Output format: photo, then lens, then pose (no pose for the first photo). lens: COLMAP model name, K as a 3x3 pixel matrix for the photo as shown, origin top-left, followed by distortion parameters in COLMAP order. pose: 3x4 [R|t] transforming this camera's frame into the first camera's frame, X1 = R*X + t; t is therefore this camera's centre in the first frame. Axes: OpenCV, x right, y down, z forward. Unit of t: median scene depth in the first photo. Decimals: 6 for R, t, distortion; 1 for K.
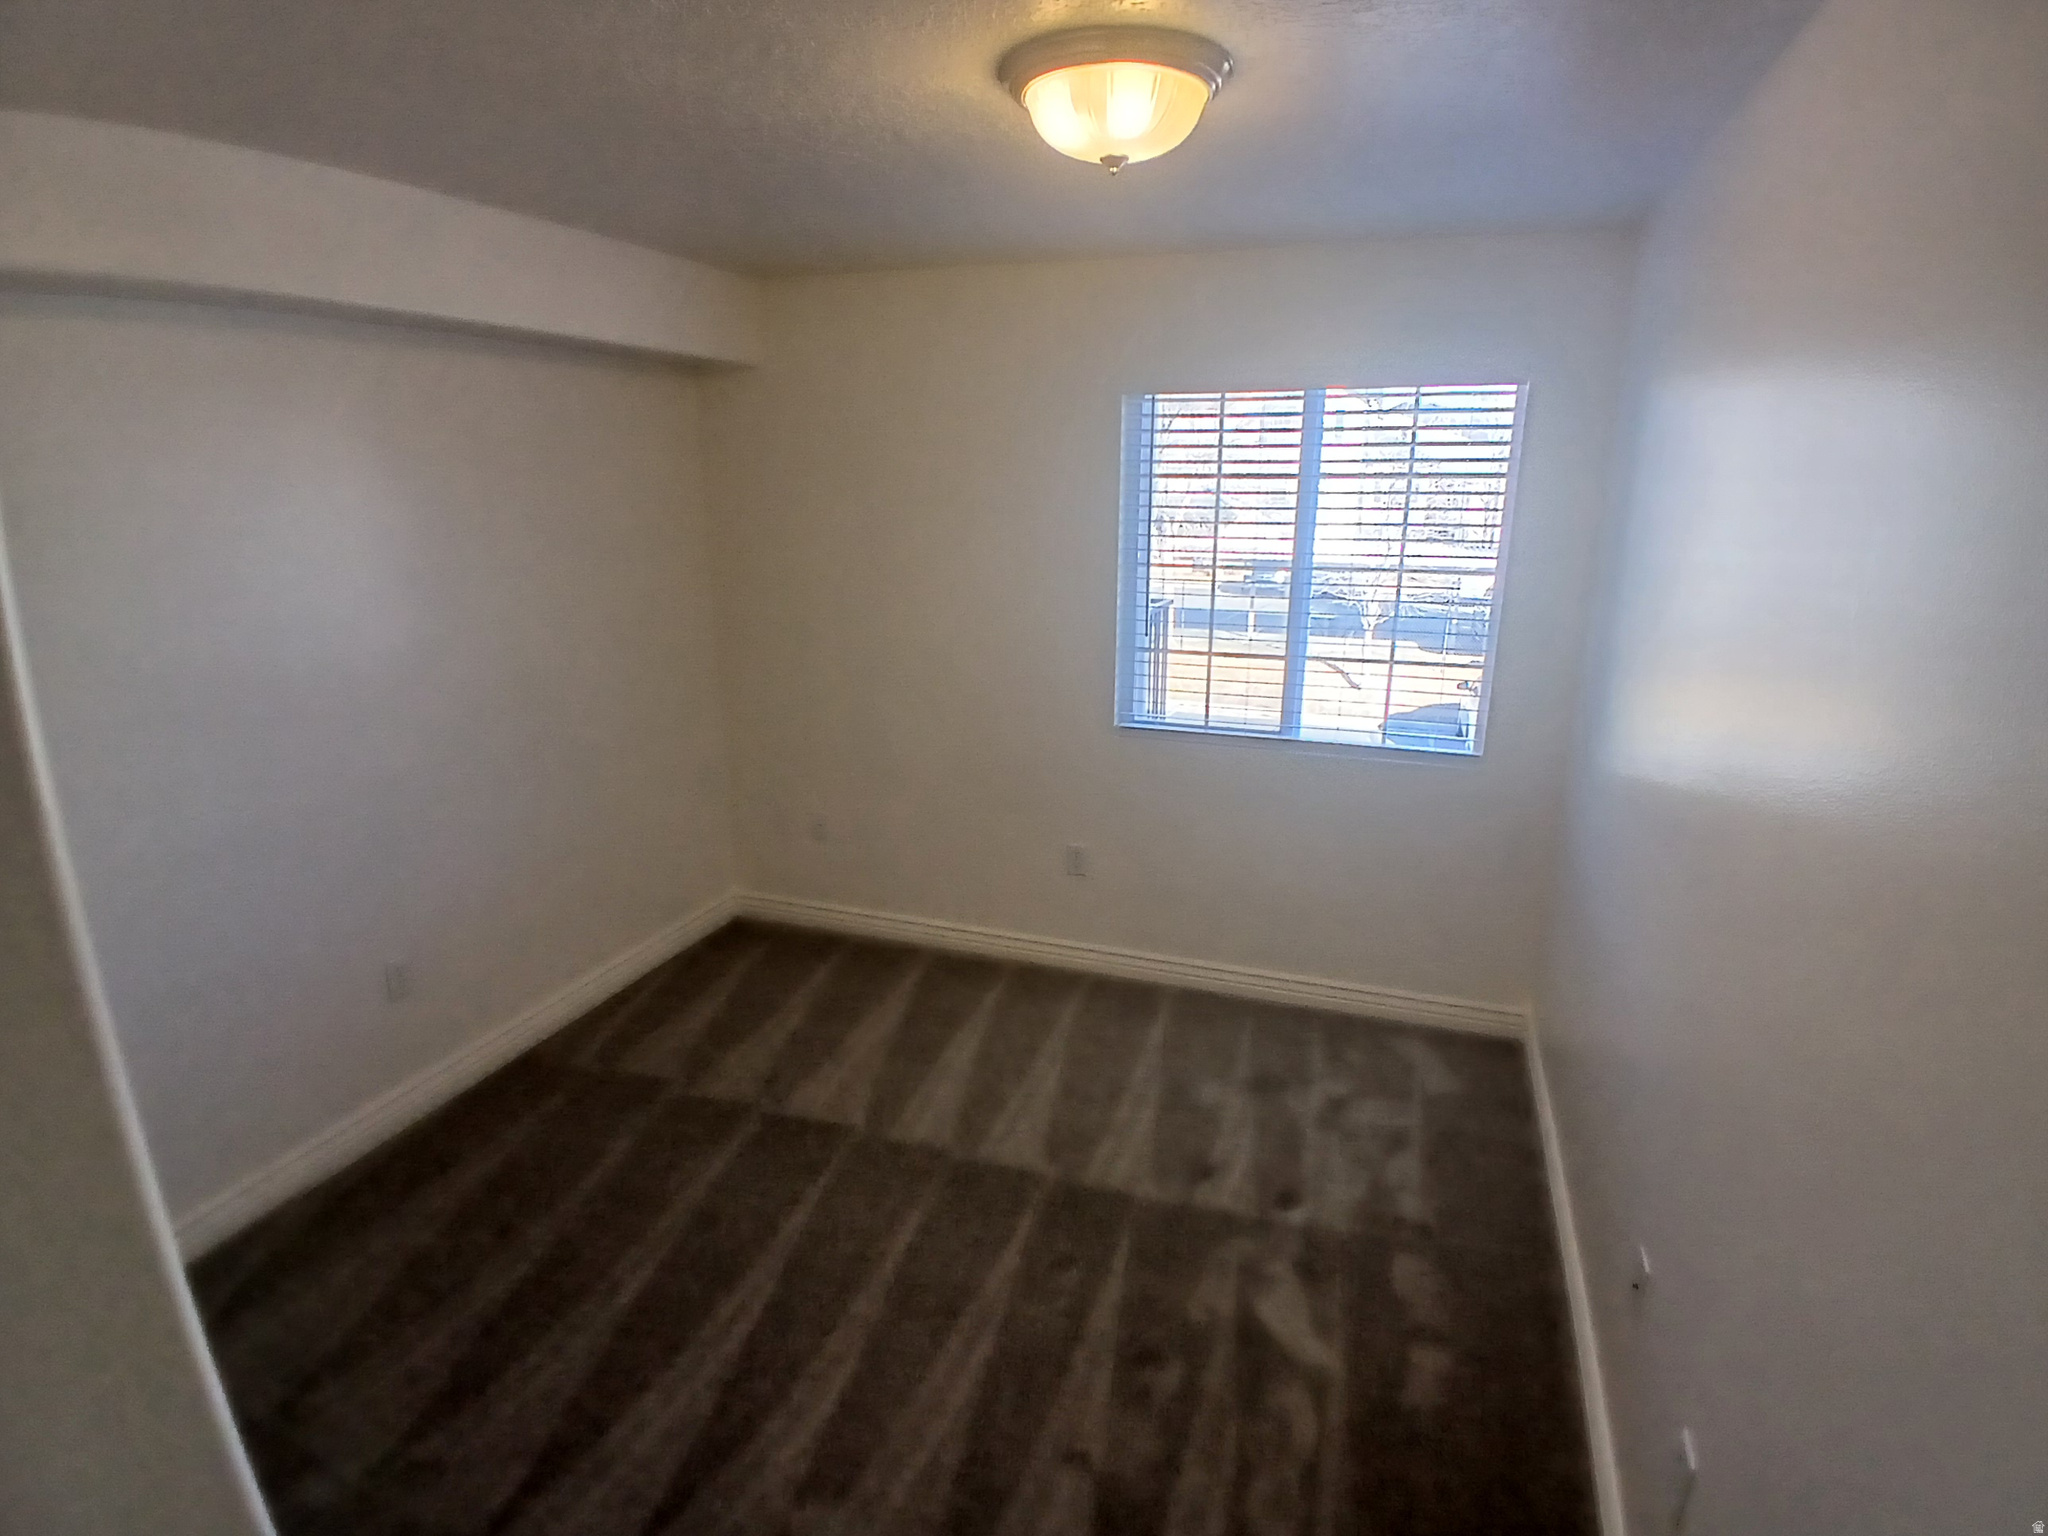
lens RADIAL K [[1021.3, 0, 1024.0], [0, 1021.3, 768.0], [0, 0, 1]] dist [0.087351, -0.056447]
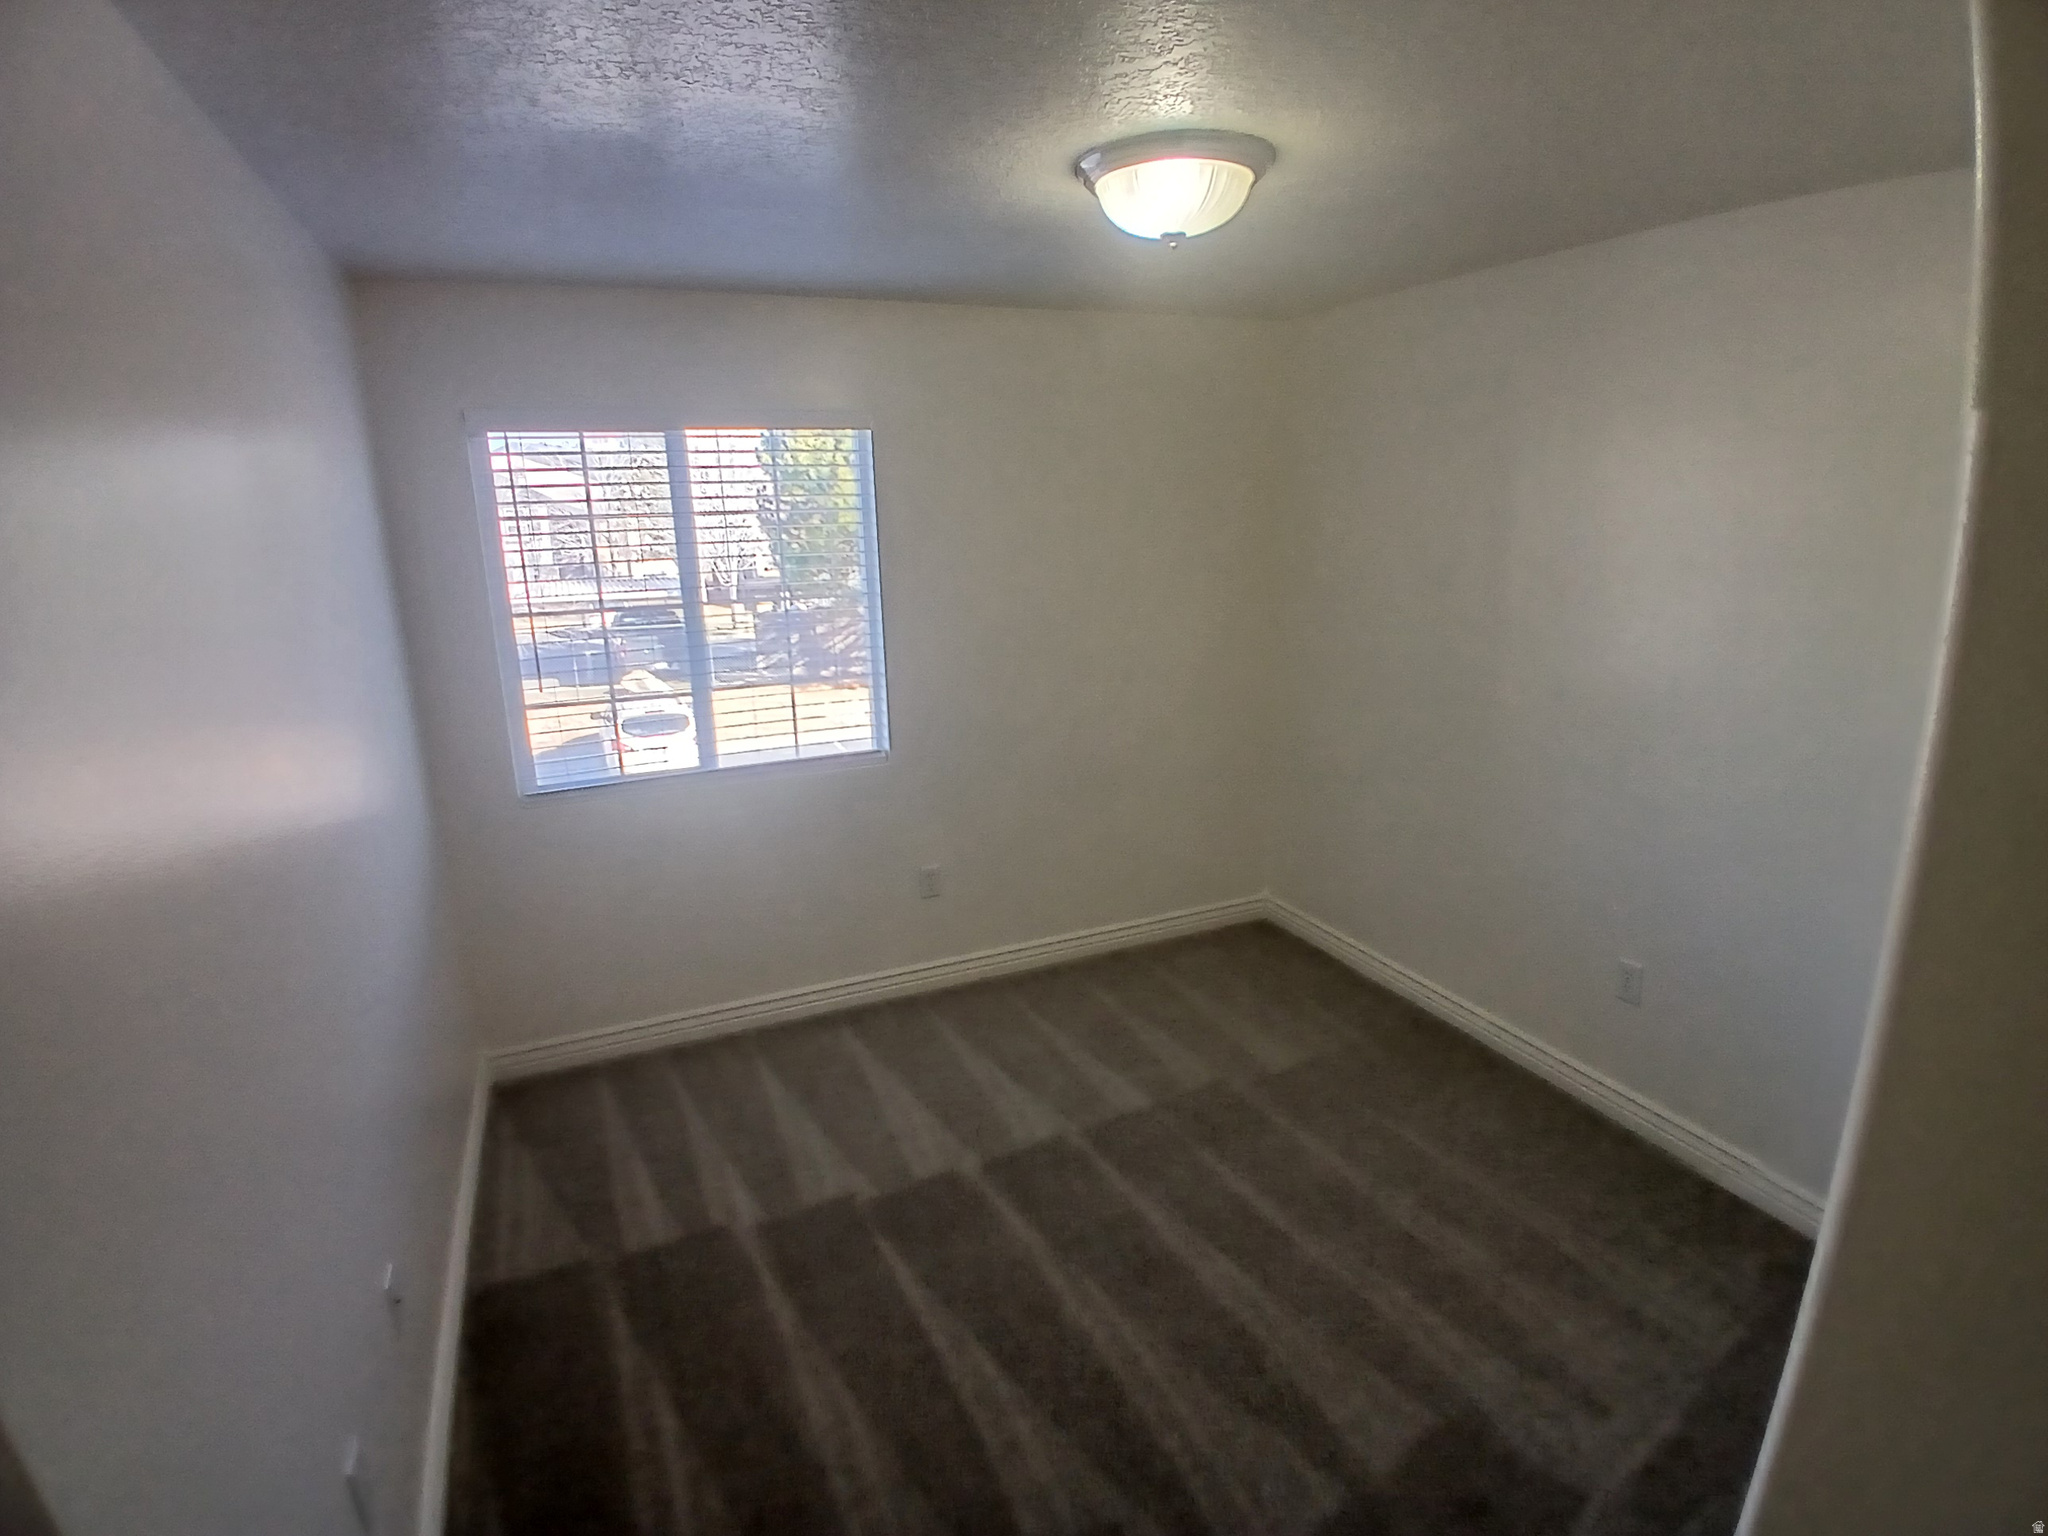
lens RADIAL K [[1015.1, 0, 1028.8], [0, 1015.1, 758.0], [0, 0, 1]] dist [0.019508, -0.055478]
pose [[0.746238, -0.176446, 0.641869, -0.287024], [0.200423, 0.979043, 0.036121, -0.026461], [-0.634791, 0.101691, 0.765963, 0.080519]]
